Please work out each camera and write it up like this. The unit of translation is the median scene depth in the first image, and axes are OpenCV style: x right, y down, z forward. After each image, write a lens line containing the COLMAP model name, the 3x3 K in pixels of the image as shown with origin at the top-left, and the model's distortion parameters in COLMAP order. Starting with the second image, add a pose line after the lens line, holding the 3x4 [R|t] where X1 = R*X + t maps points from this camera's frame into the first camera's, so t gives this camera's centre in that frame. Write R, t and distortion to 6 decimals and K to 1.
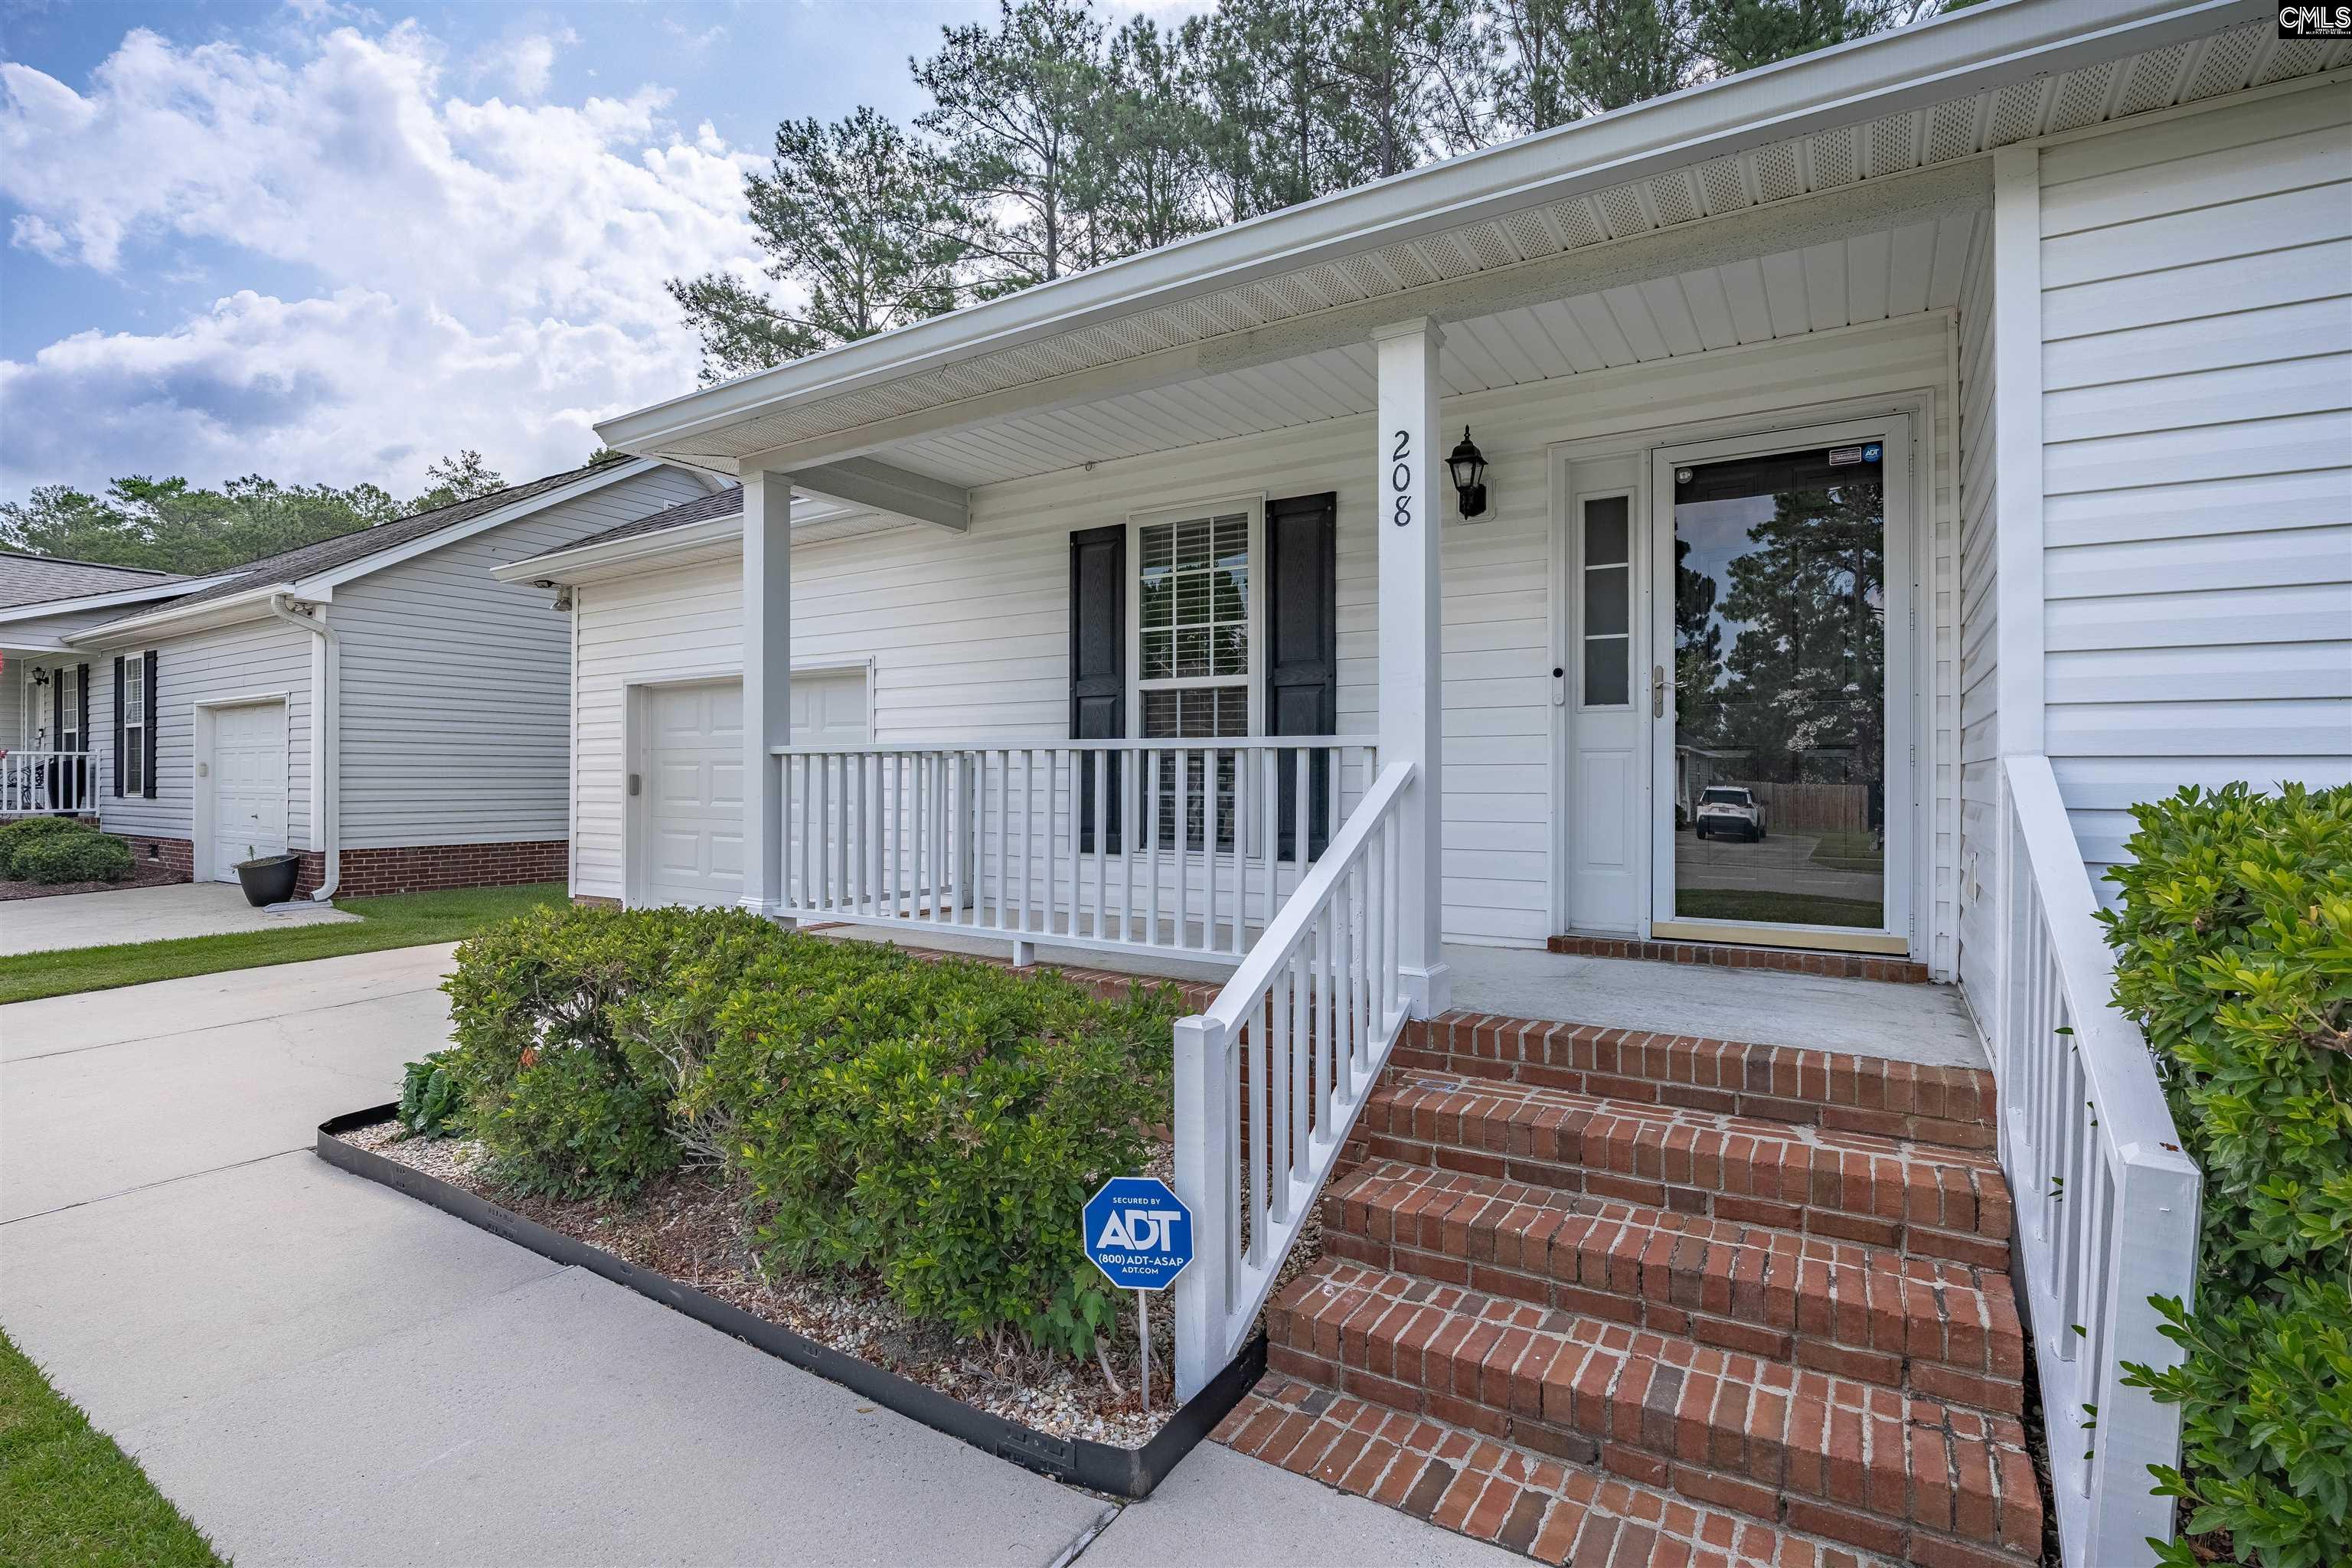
lens RADIAL K [[1091.3, 0, 1177.3], [0, 1091.3, 788.3], [0, 0, 1]] dist [-0.025624, 0.003568]
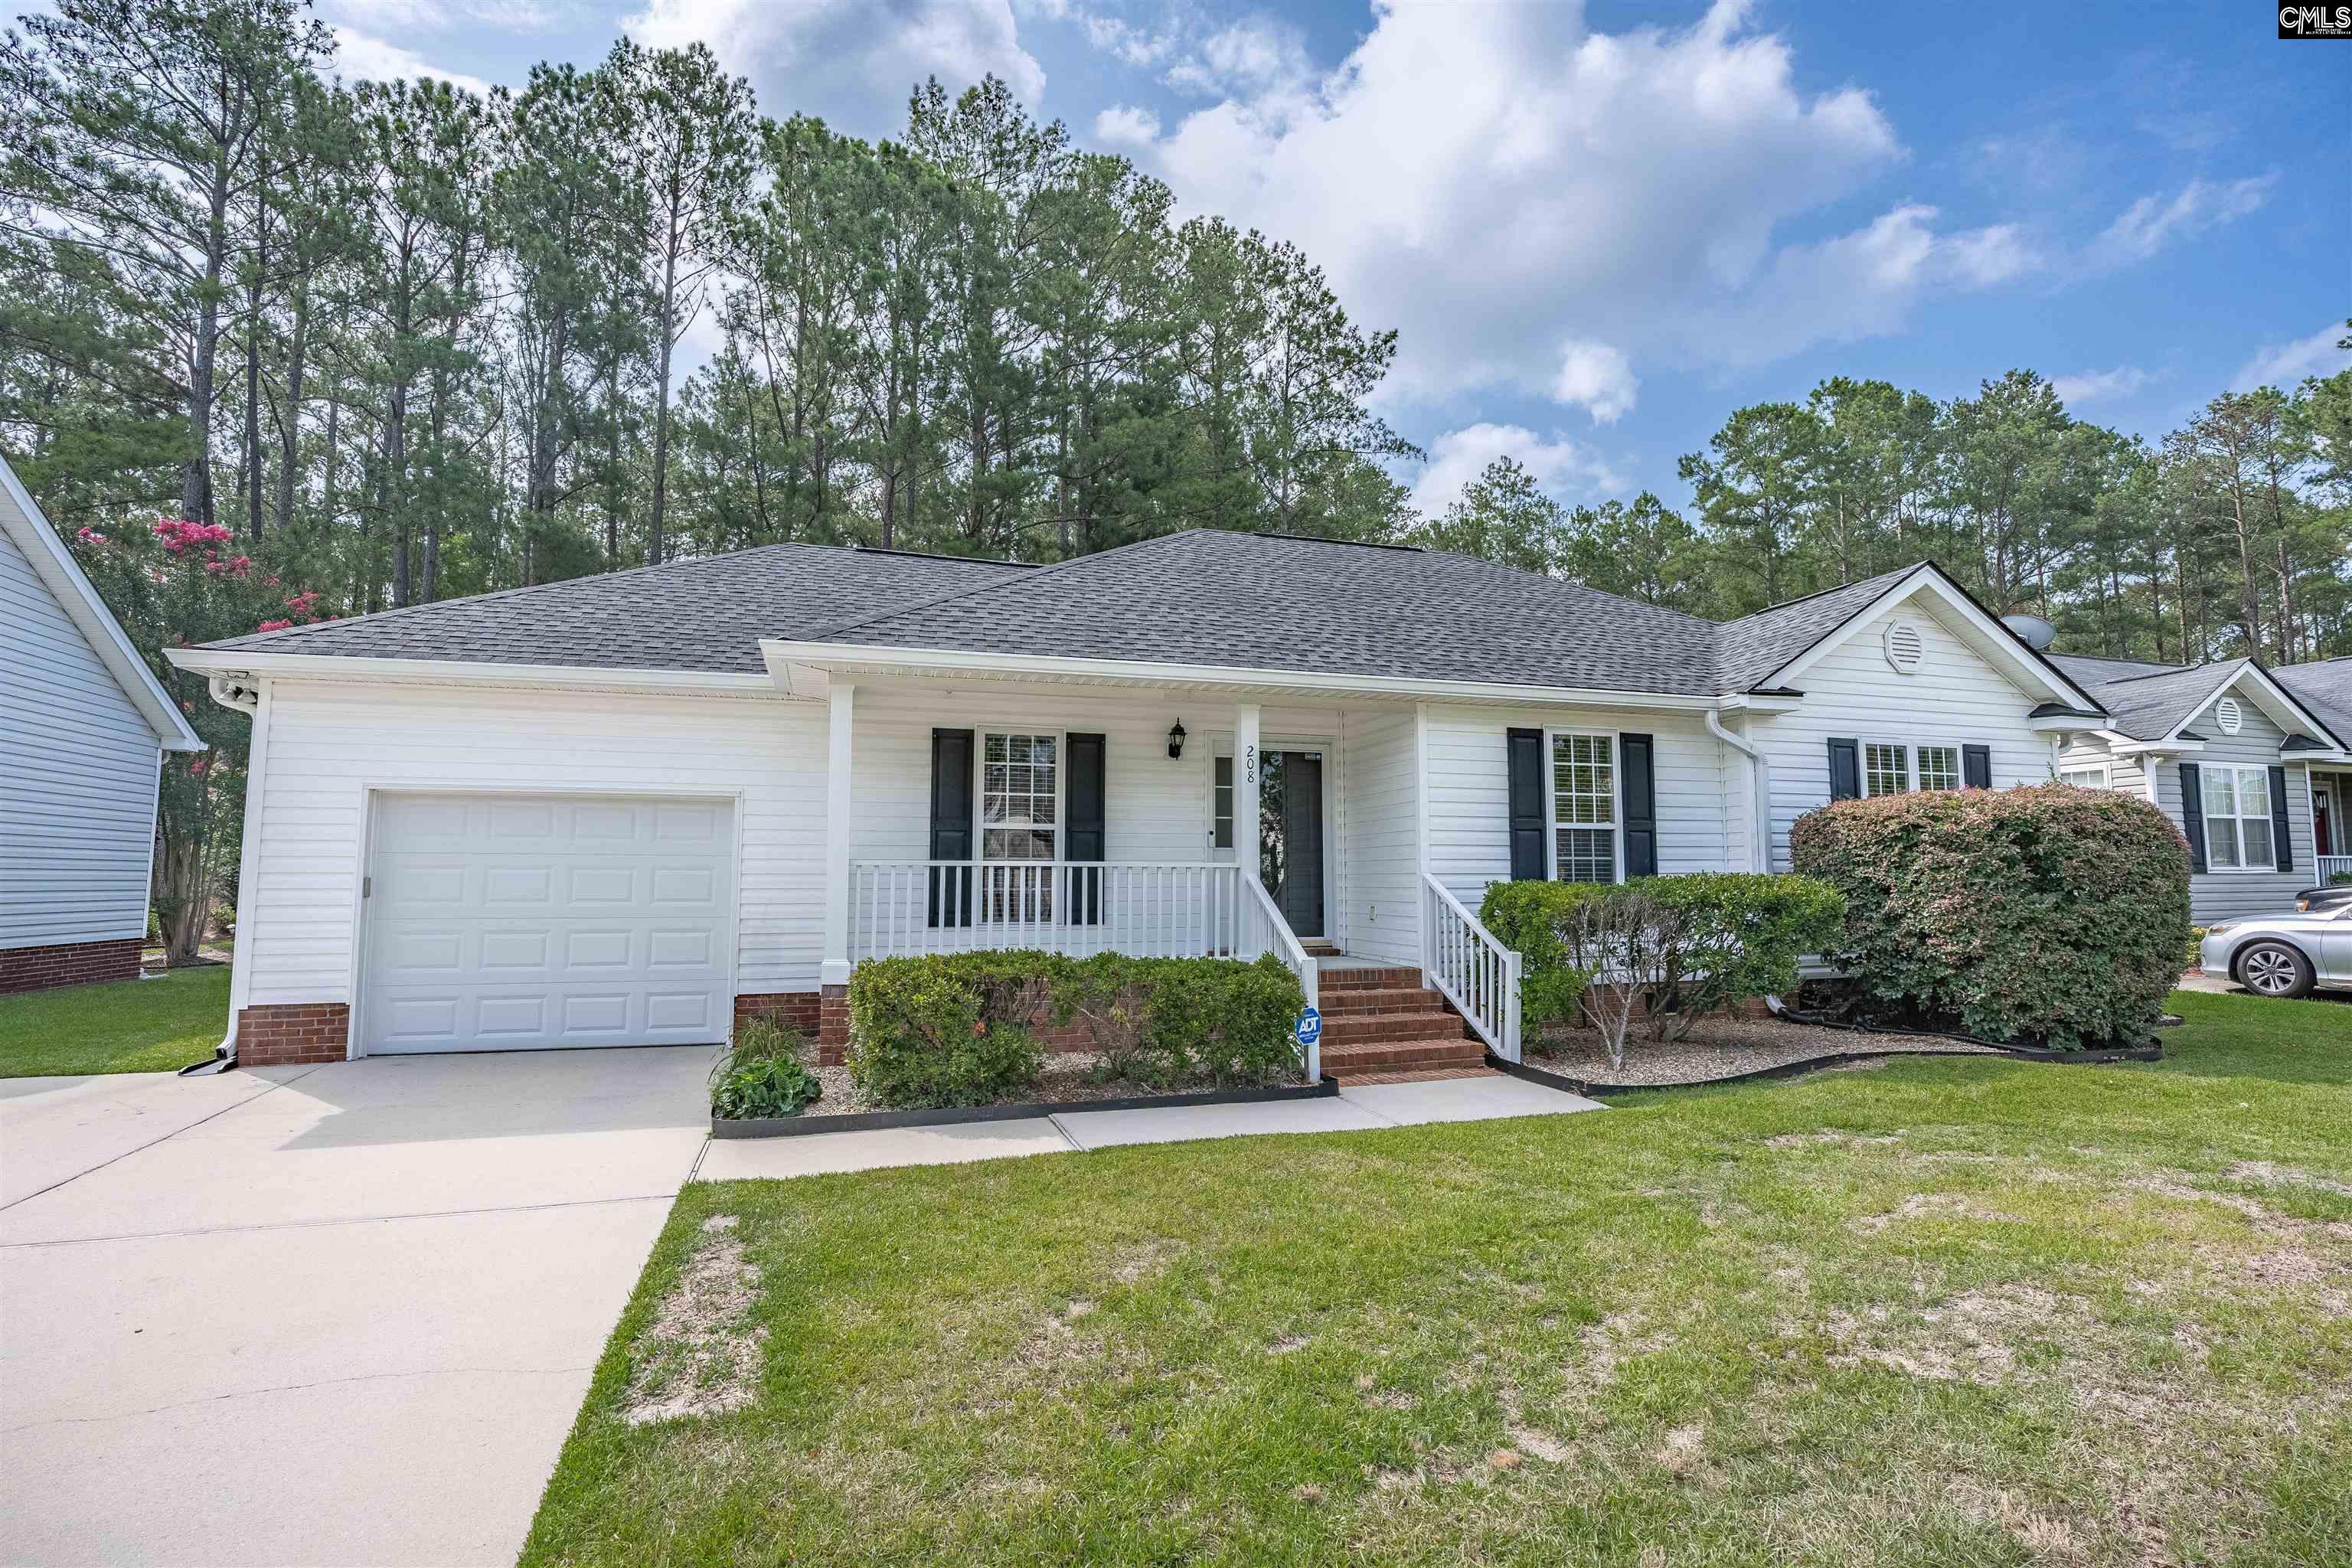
lens RADIAL K [[1091.3, 0, 1176.7], [0, 1091.3, 779.2], [0, 0, 1]] dist [-0.025624, 0.003568]
pose [[0.651018, 0.066415, 0.756151, -1.122979], [0.008281, 0.995484, -0.094567, -0.003974], [-0.759017, 0.067827, 0.647528, -0.331681]]
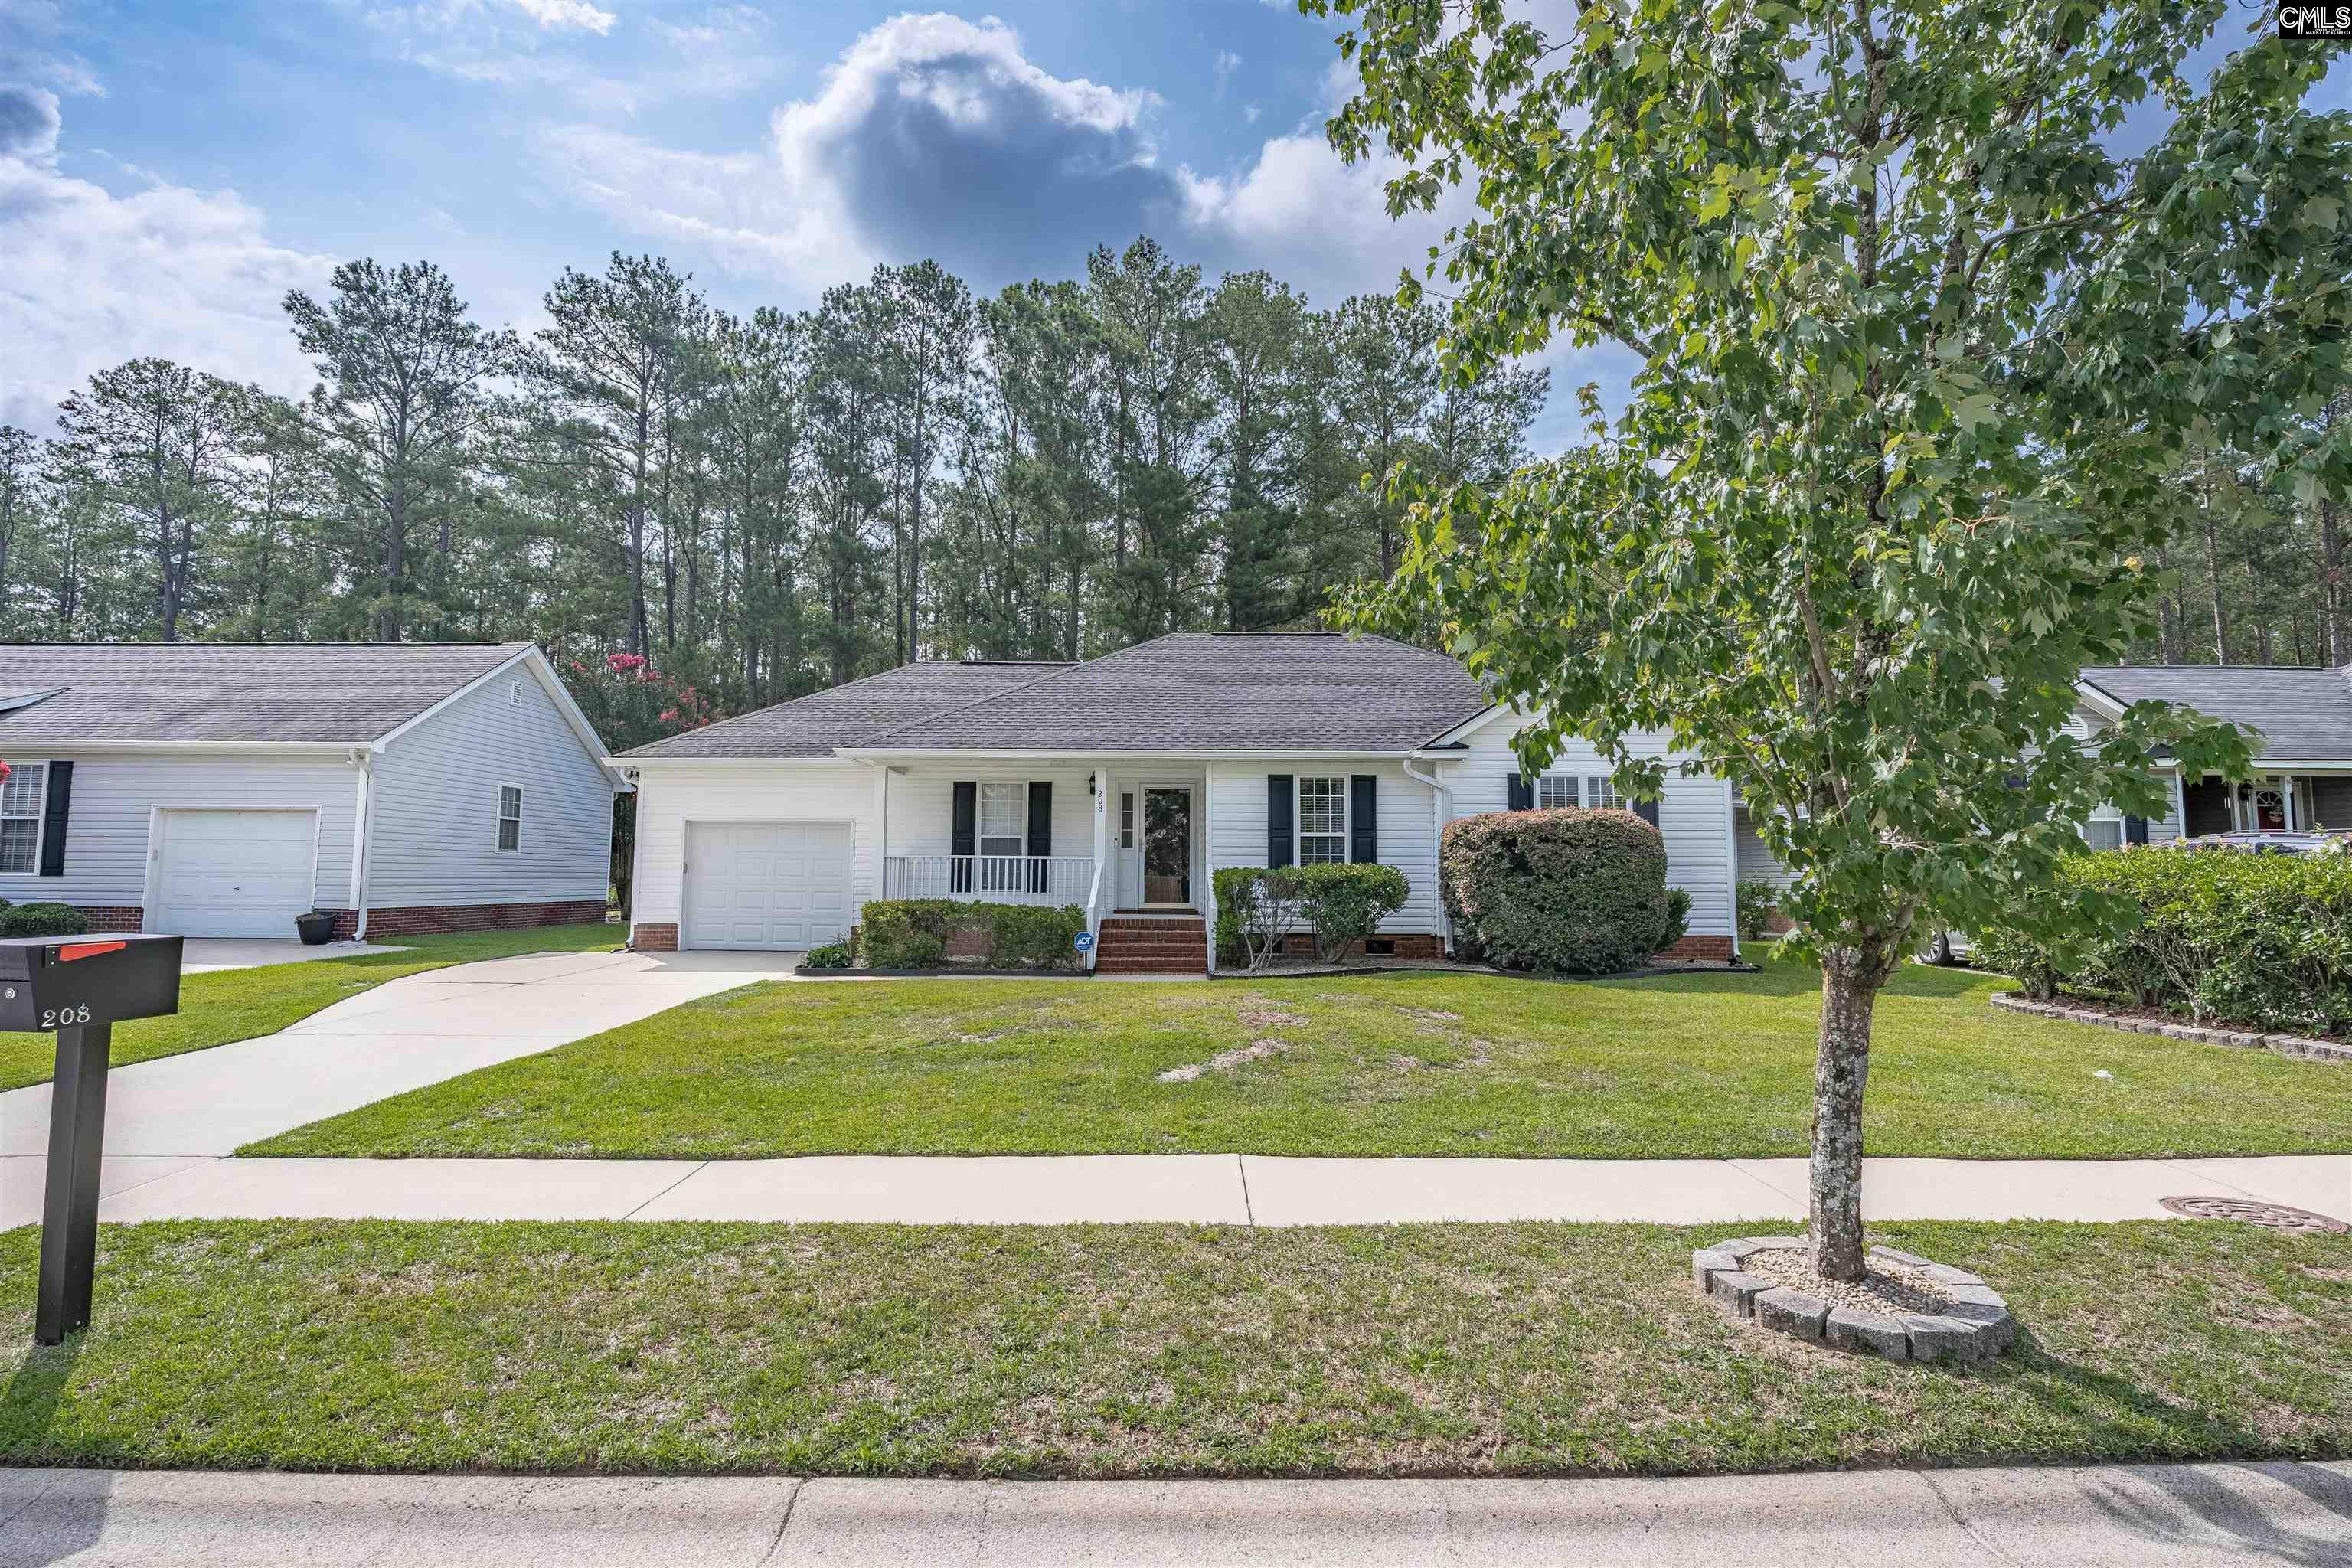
lens RADIAL K [[1091.3, 0, 1170.1], [0, 1091.3, 794.8], [0, 0, 1]] dist [-0.025624, 0.003568]
pose [[0.849777, 0.042330, 0.525441, -1.177692], [-0.000297, 0.996809, -0.079823, 0.032385], [-0.527143, 0.067675, 0.847078, -1.835229]]
